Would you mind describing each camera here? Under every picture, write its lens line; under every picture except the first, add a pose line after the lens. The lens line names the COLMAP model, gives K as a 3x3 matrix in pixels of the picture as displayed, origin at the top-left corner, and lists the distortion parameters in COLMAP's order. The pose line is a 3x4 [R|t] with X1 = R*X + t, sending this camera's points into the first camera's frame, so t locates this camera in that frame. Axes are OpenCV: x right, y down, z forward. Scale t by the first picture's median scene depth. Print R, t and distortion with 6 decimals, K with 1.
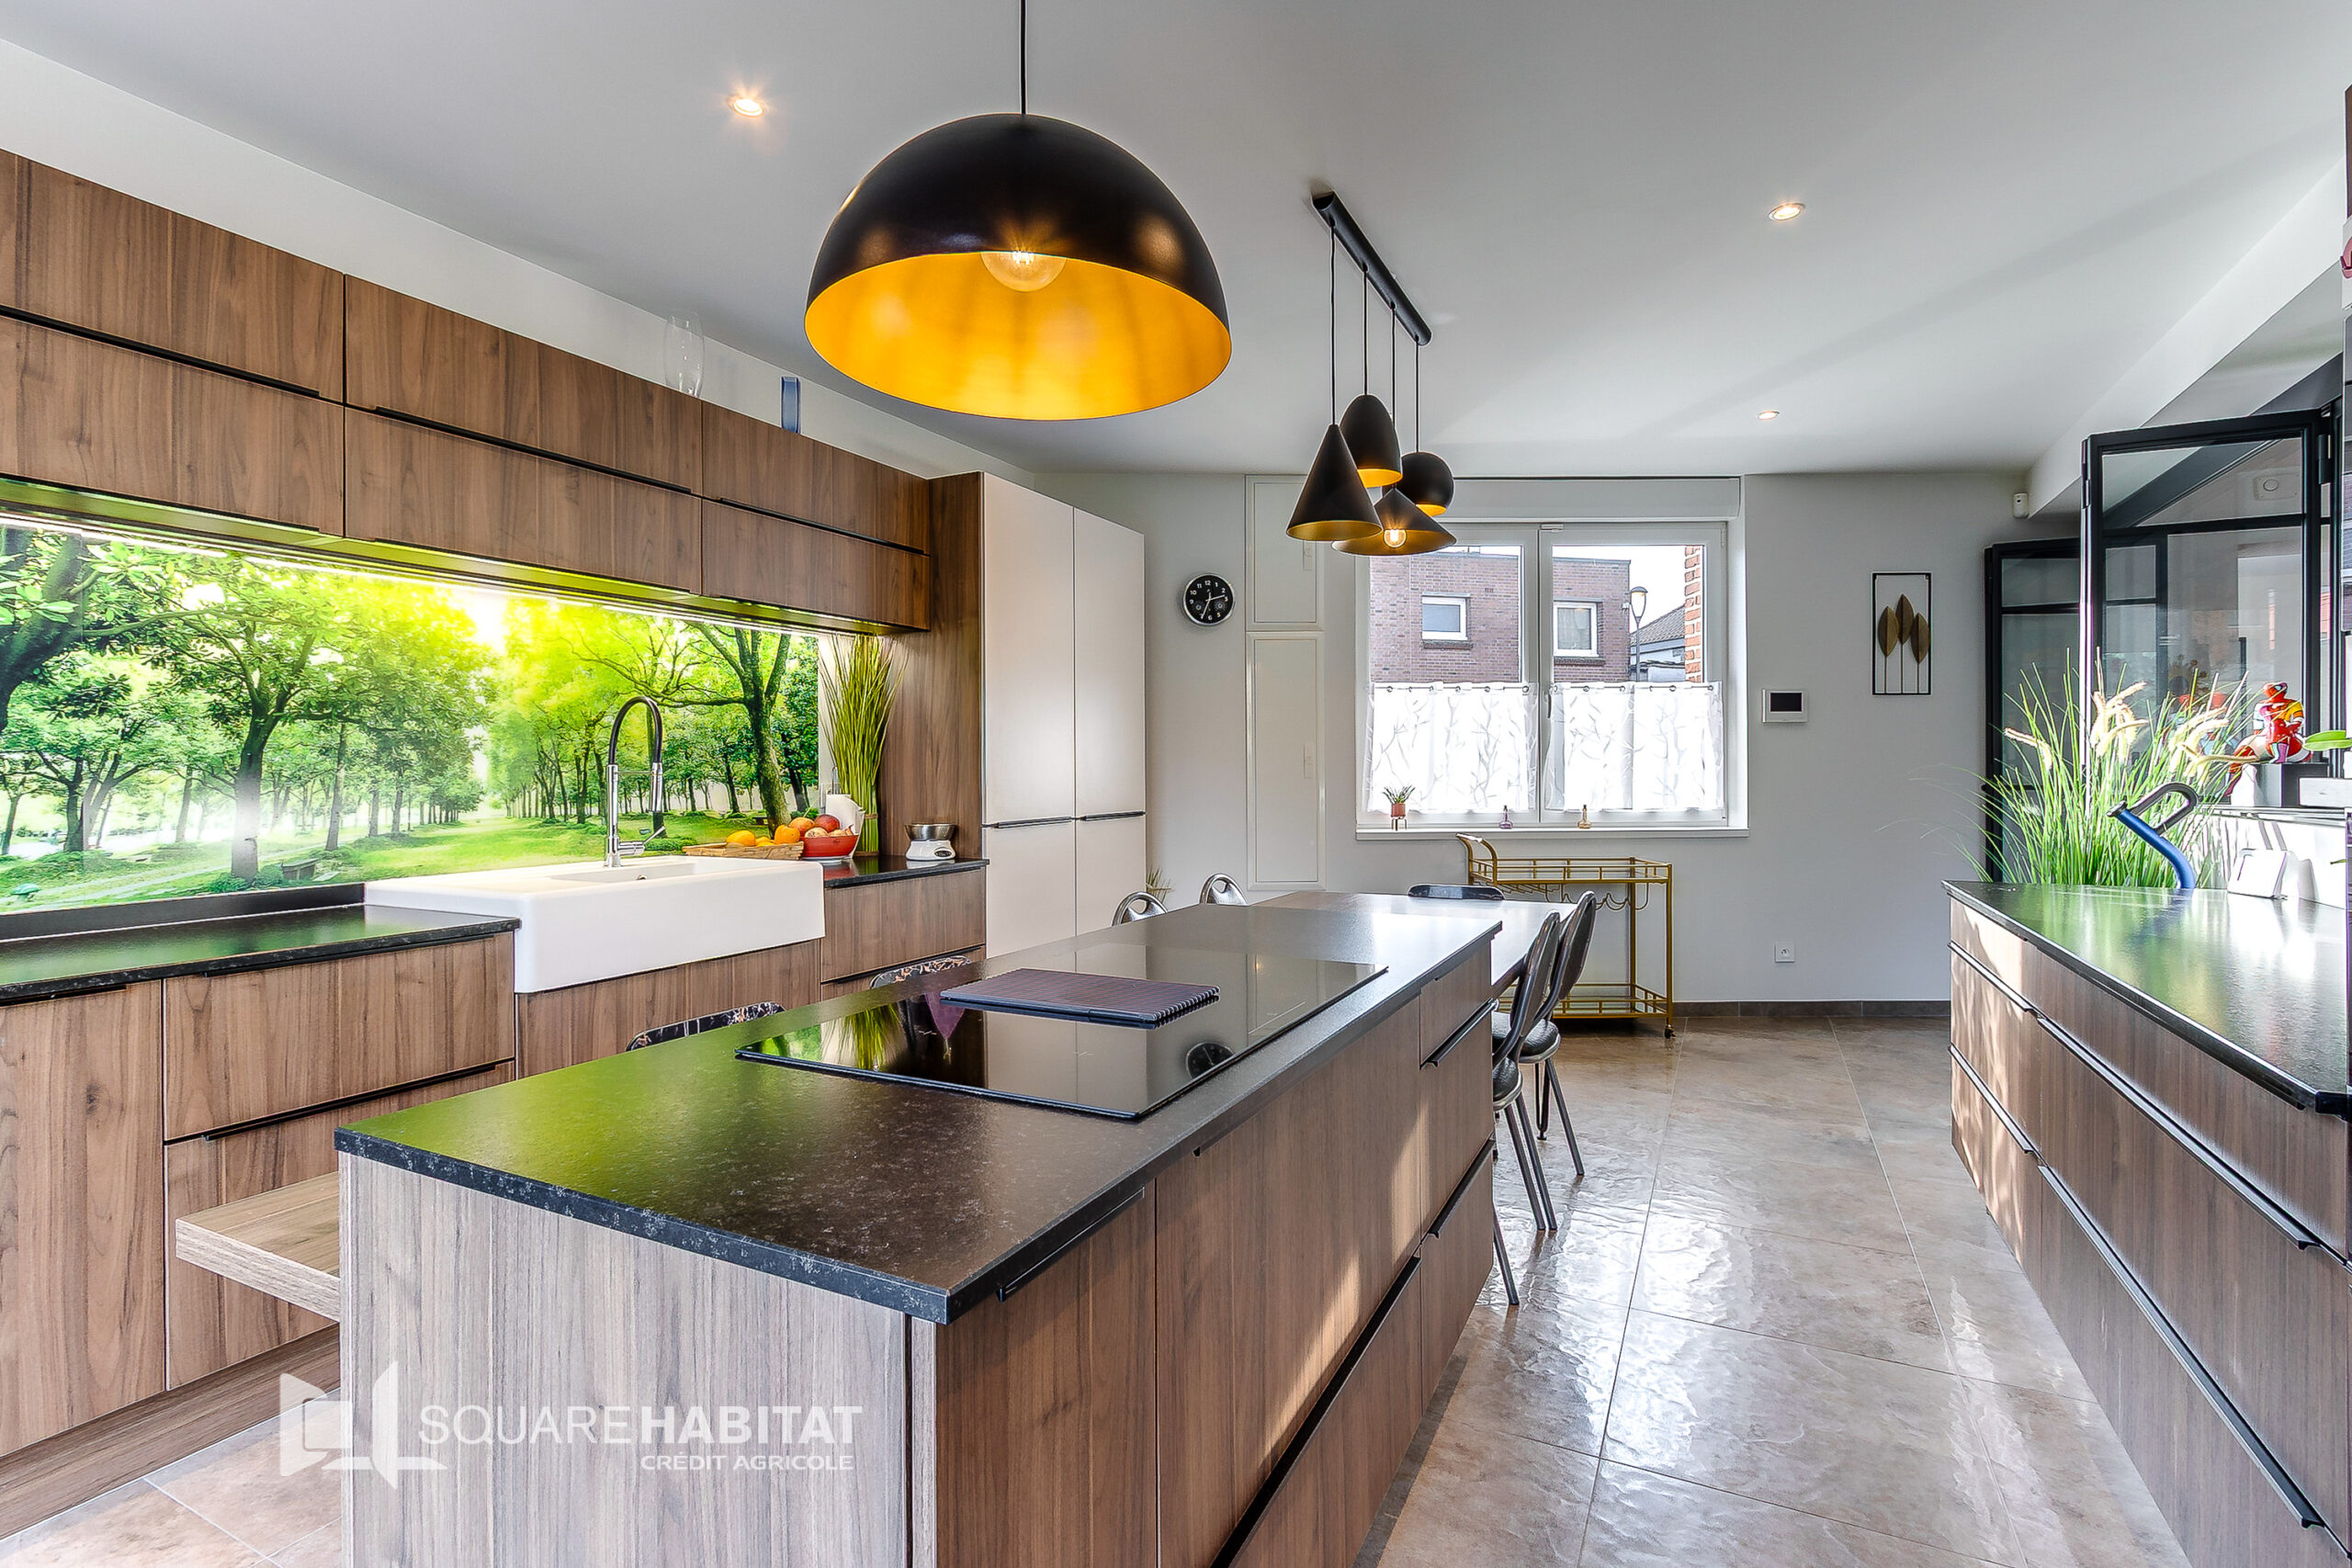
lens RADIAL K [[1089.6, 0, 1169.3], [0, 1089.6, 773.4], [0, 0, 1]] dist [-0.002654, -0.001548]
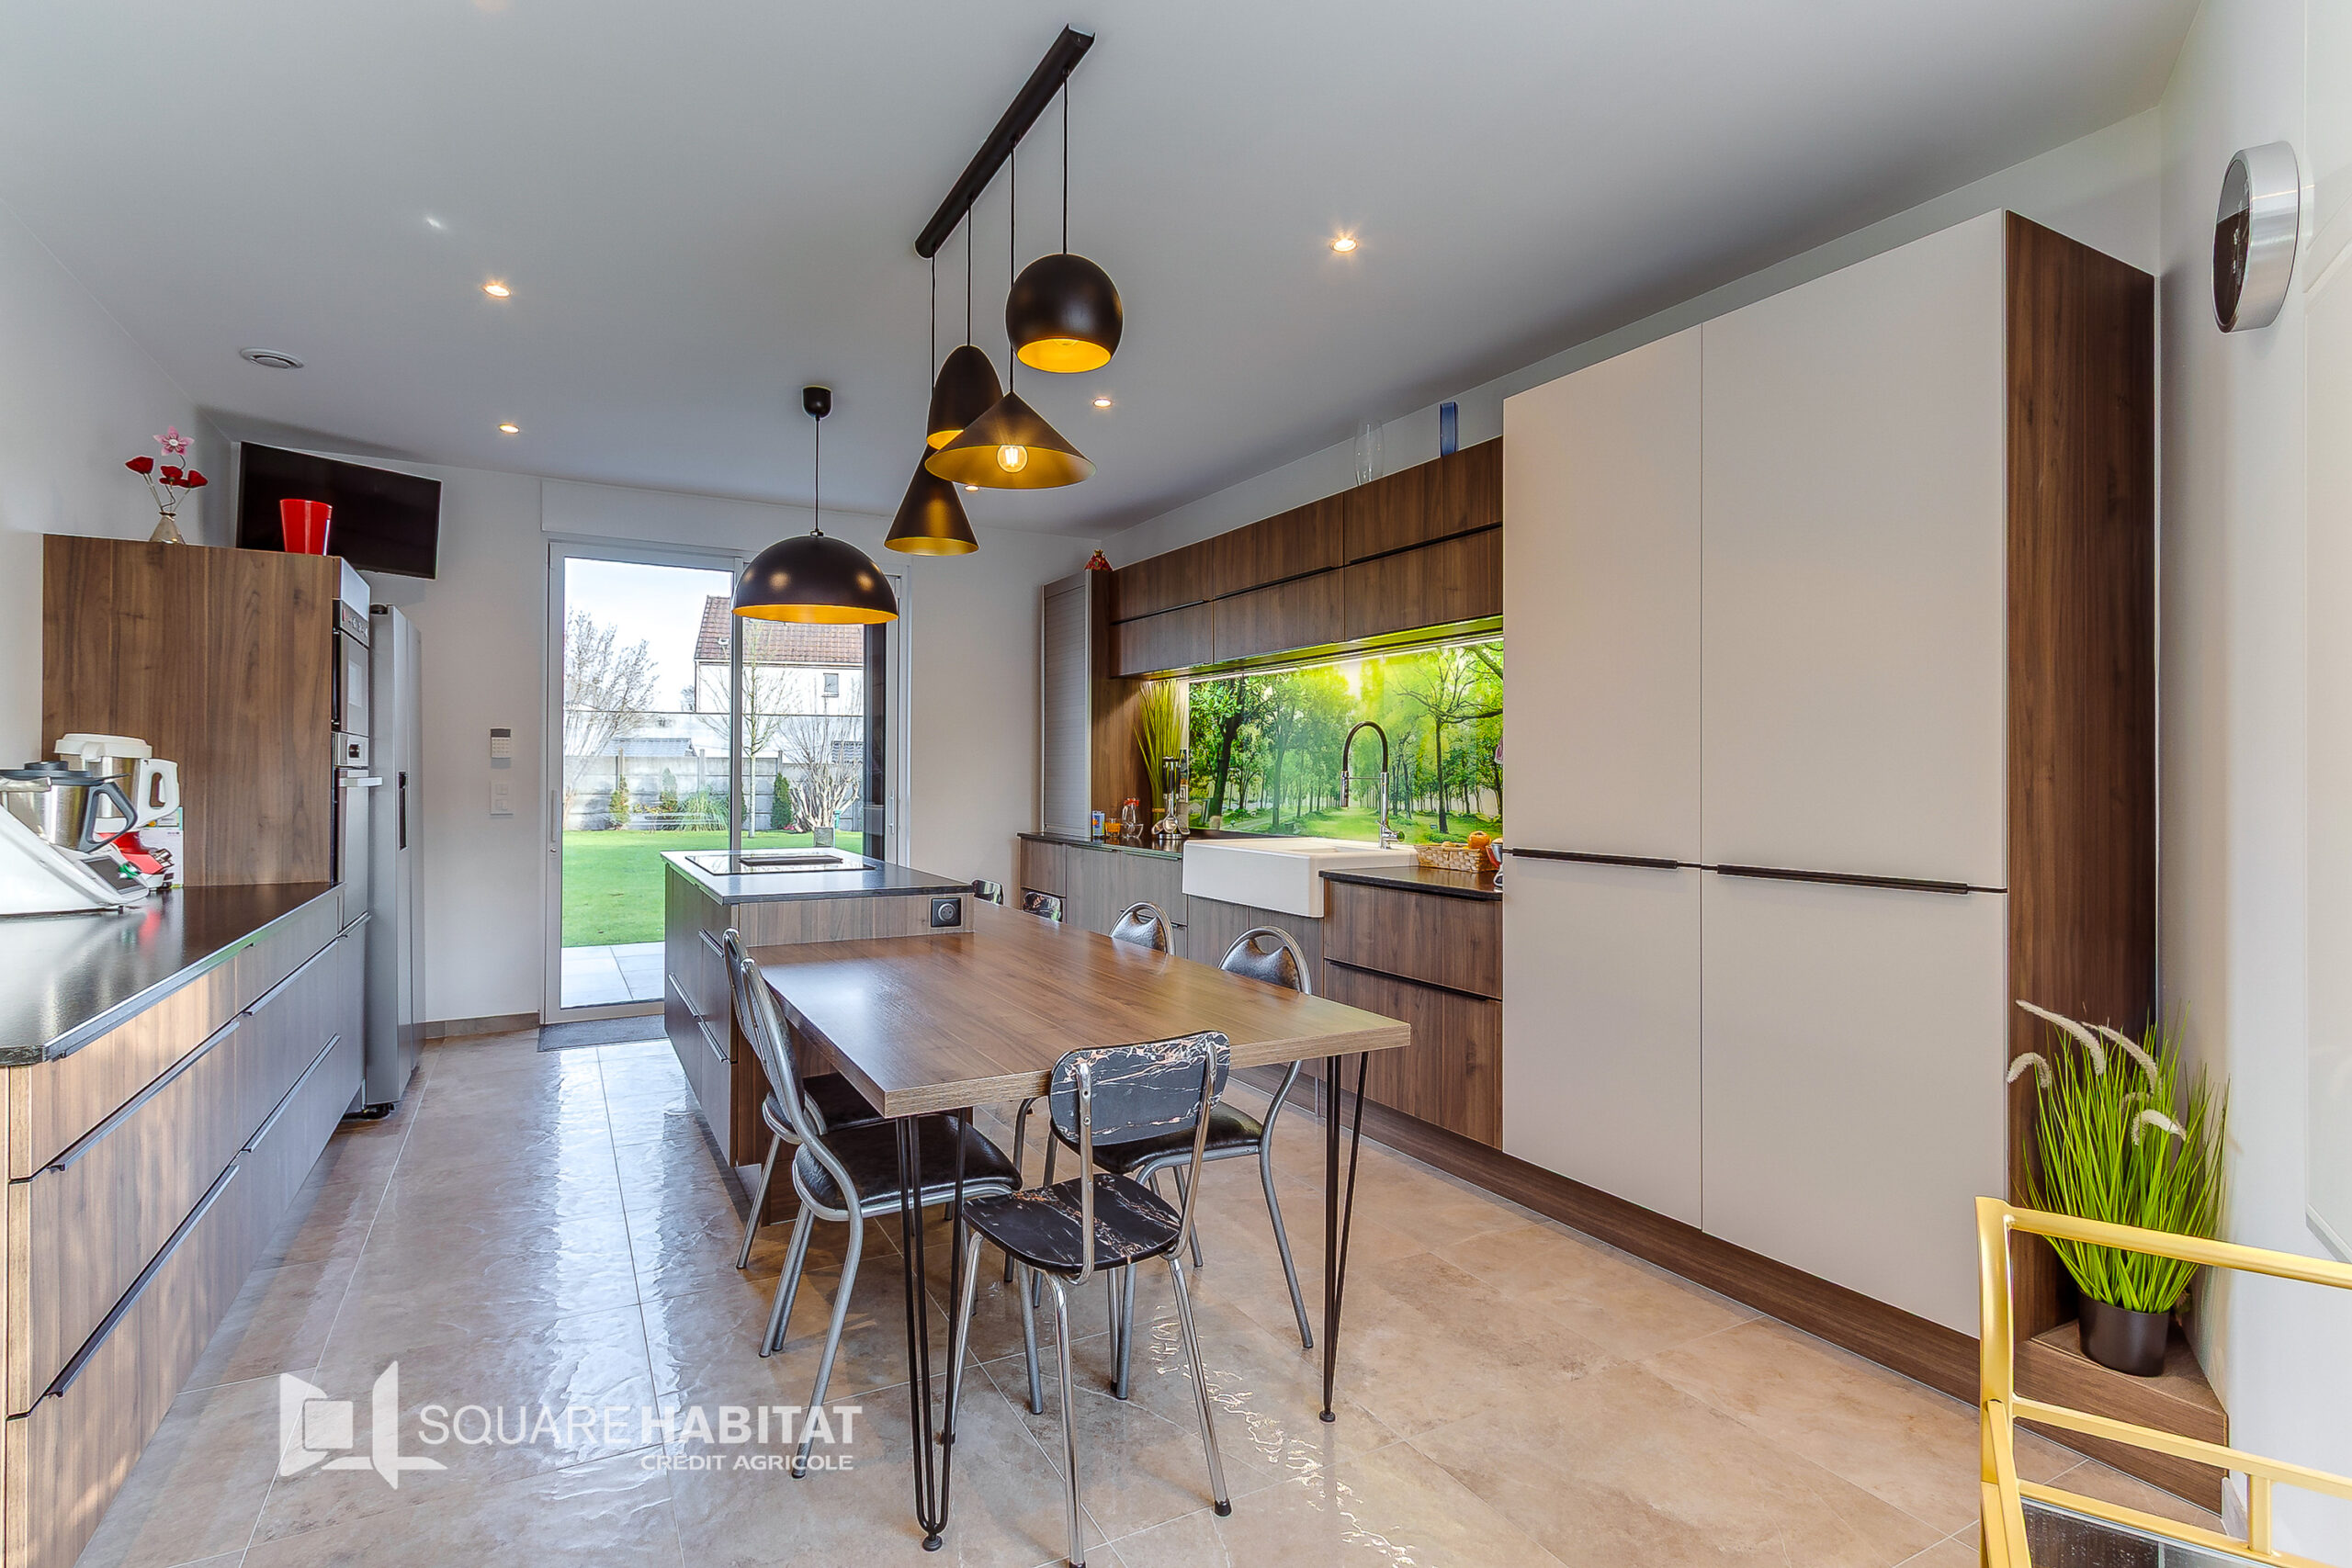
lens RADIAL K [[1141.5, 0, 1168.5], [0, 1141.5, 773.7], [0, 0, 1]] dist [-0.015997, -0.000078]
pose [[-0.554609, 0.001695, -0.832109, 0.753732], [-0.005171, 0.999972, 0.005484, -0.011813], [0.832095, 0.007344, -0.554585, 1.459988]]
